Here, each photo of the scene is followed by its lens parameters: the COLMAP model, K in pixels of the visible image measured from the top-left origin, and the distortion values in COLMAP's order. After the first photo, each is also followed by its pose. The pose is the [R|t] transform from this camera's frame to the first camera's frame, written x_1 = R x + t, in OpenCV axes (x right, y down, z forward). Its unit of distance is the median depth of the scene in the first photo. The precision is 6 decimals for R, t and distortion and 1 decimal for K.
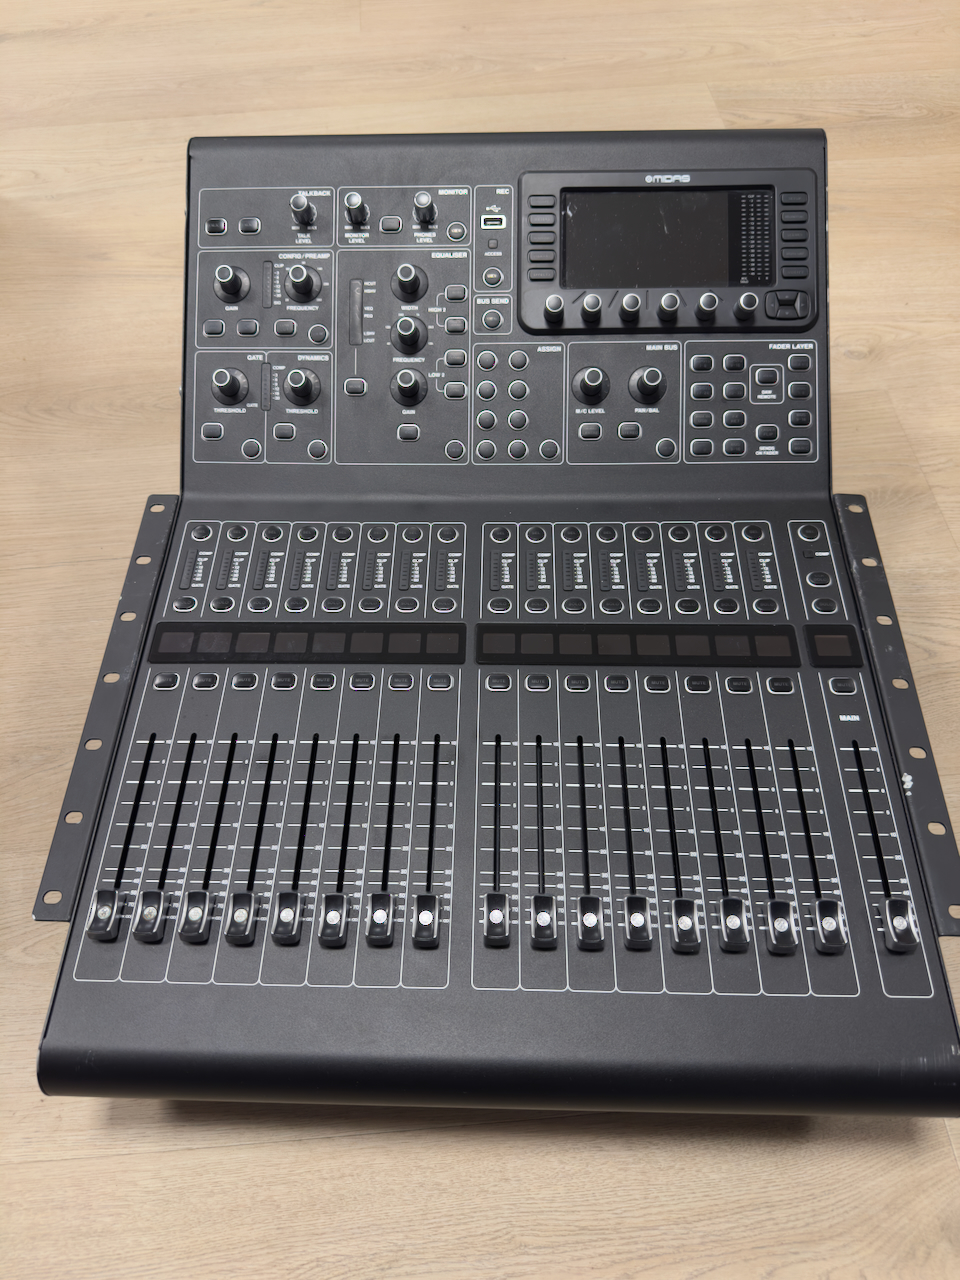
lens RADIAL K [[901.7, 0, 468.4], [0, 901.7, 675.8], [0, 0, 1]] dist [0.016025, -0.026409]
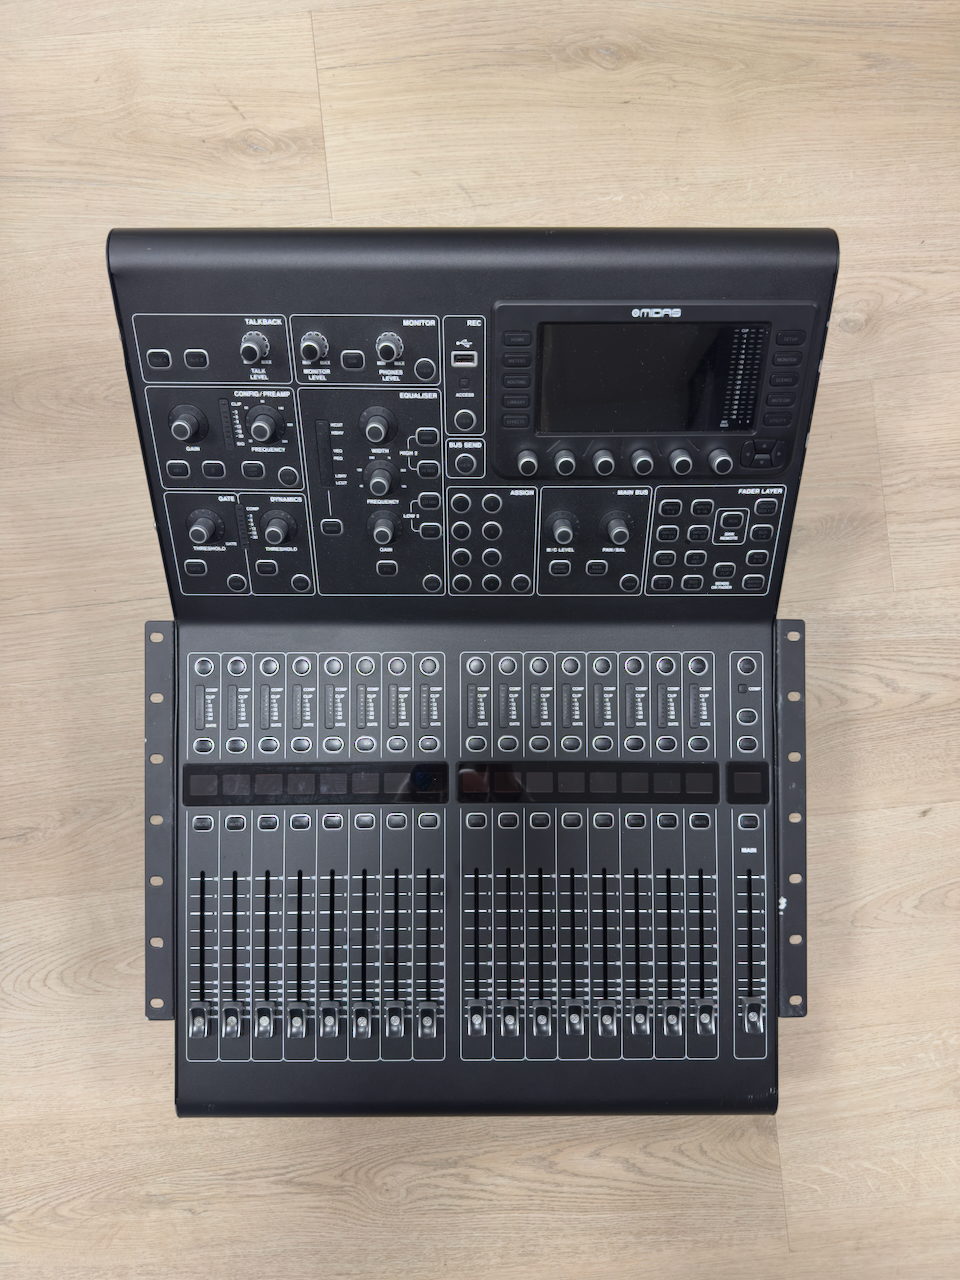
lens RADIAL K [[901.7, 0, 480.1], [0, 901.7, 639.9], [0, 0, 1]] dist [0.016025, -0.026409]
pose [[0.998979, -0.029547, 0.034183, 0.003725], [0.007573, 0.855329, 0.518030, -0.740539], [-0.044544, -0.517242, 0.854679, 0.062782]]
